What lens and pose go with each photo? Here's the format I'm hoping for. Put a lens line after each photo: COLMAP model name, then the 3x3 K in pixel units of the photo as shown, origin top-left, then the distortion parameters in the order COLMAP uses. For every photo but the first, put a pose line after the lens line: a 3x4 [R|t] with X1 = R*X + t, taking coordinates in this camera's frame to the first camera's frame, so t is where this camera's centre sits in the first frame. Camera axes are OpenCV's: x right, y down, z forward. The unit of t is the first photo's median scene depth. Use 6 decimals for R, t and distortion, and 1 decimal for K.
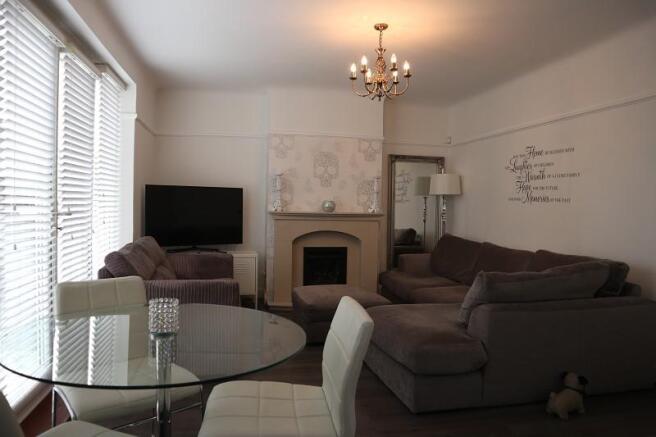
lens RADIAL K [[463.2, 0, 328.0], [0, 463.2, 218.5], [0, 0, 1]] dist [-0.108162, 0.098264]
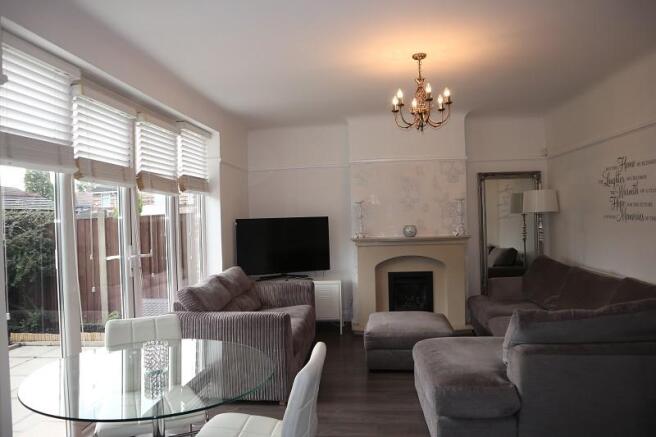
lens RADIAL K [[463.2, 0, 328.0], [0, 463.2, 218.5], [0, 0, 1]] dist [-0.108162, 0.098264]
pose [[0.953952, -0.046484, -0.296334, 0.129858], [0.037879, 0.998679, -0.034716, -0.026150], [0.297557, 0.021893, 0.954453, -0.000307]]
